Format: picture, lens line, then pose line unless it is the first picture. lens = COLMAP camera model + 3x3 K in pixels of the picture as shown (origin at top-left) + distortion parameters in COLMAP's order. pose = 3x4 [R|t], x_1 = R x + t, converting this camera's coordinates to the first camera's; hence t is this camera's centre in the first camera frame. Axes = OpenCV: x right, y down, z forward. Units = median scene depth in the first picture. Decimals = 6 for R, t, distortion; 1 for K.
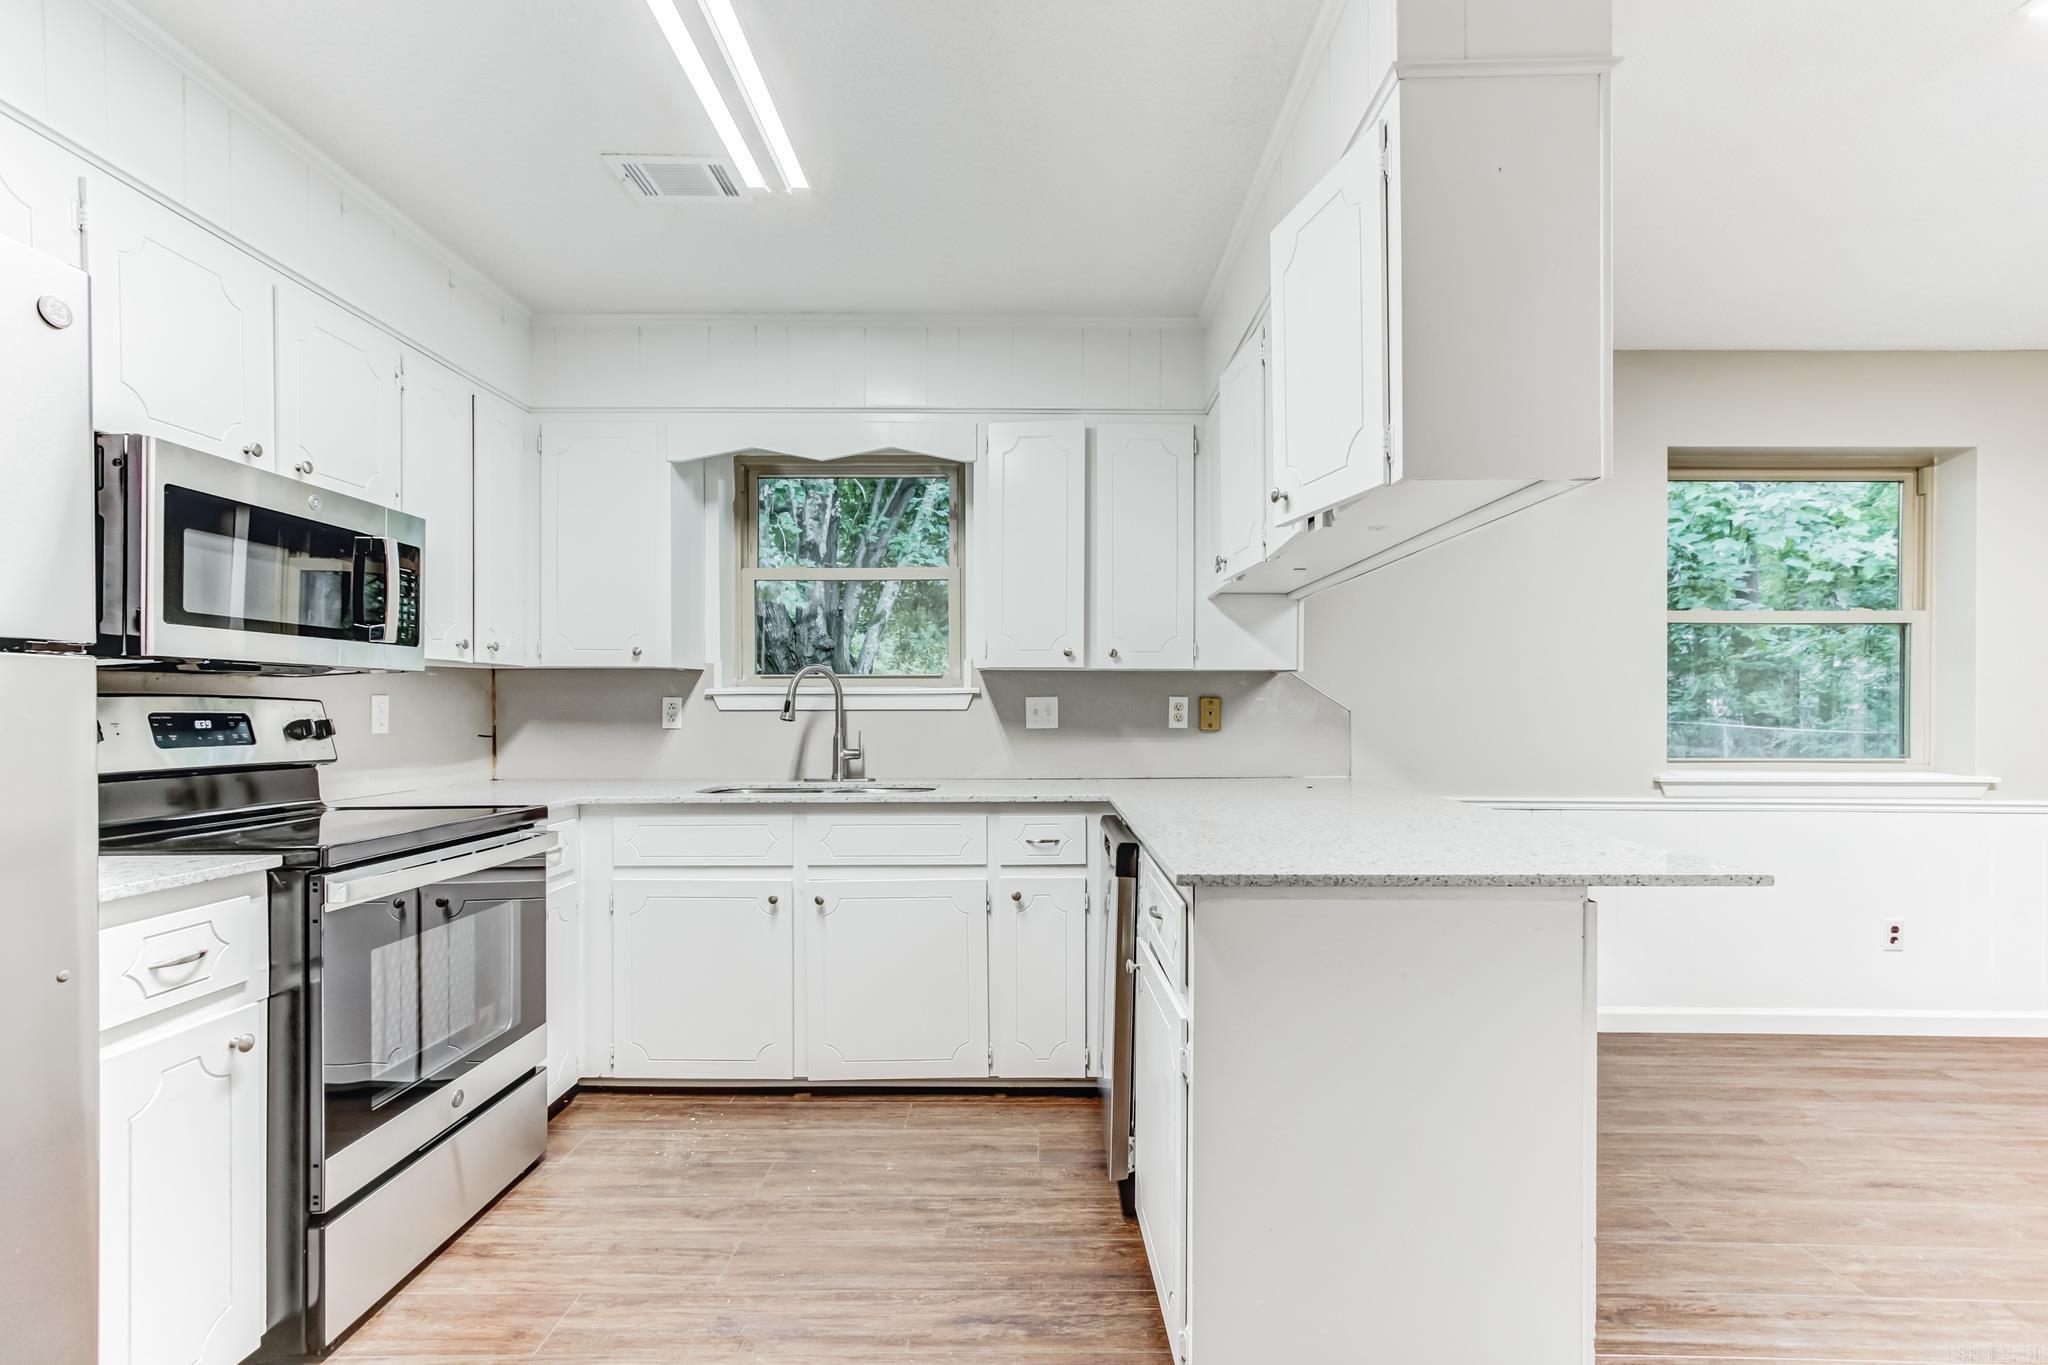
lens RADIAL K [[944.8, 0, 986.8], [0, 944.8, 710.7], [0, 0, 1]] dist [-0.003607, 0.003455]
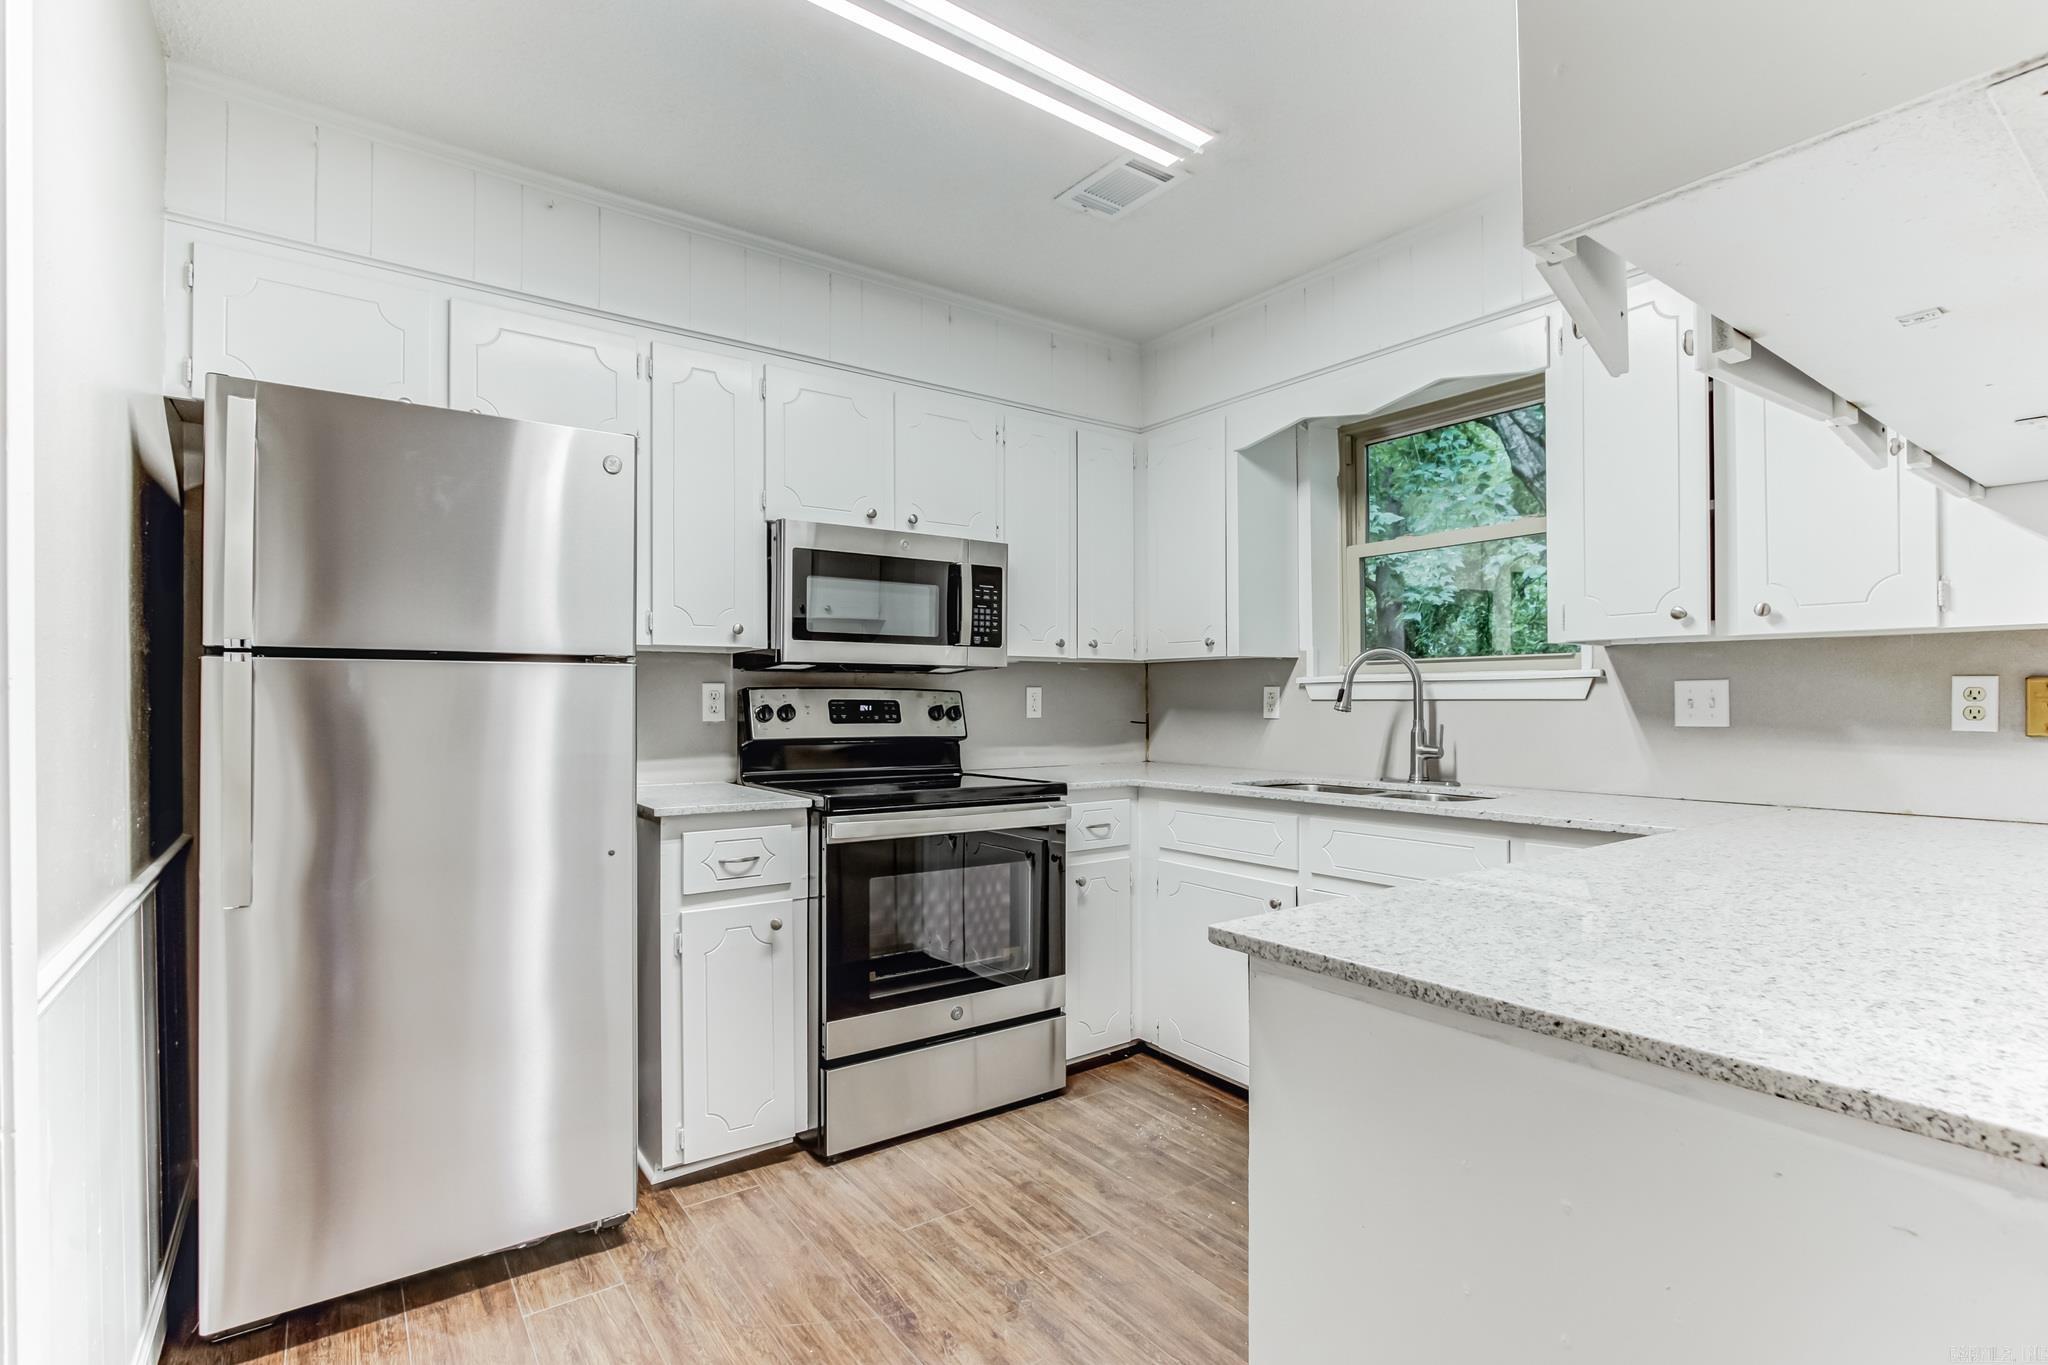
lens RADIAL K [[944.8, 0, 1027.9], [0, 944.8, 693.3], [0, 0, 1]] dist [-0.003607, 0.003455]
pose [[0.609469, -0.004230, -0.792799, 0.414212], [-0.003773, 0.999959, -0.008236, 0.002623], [0.792801, 0.008011, 0.609428, 0.276093]]
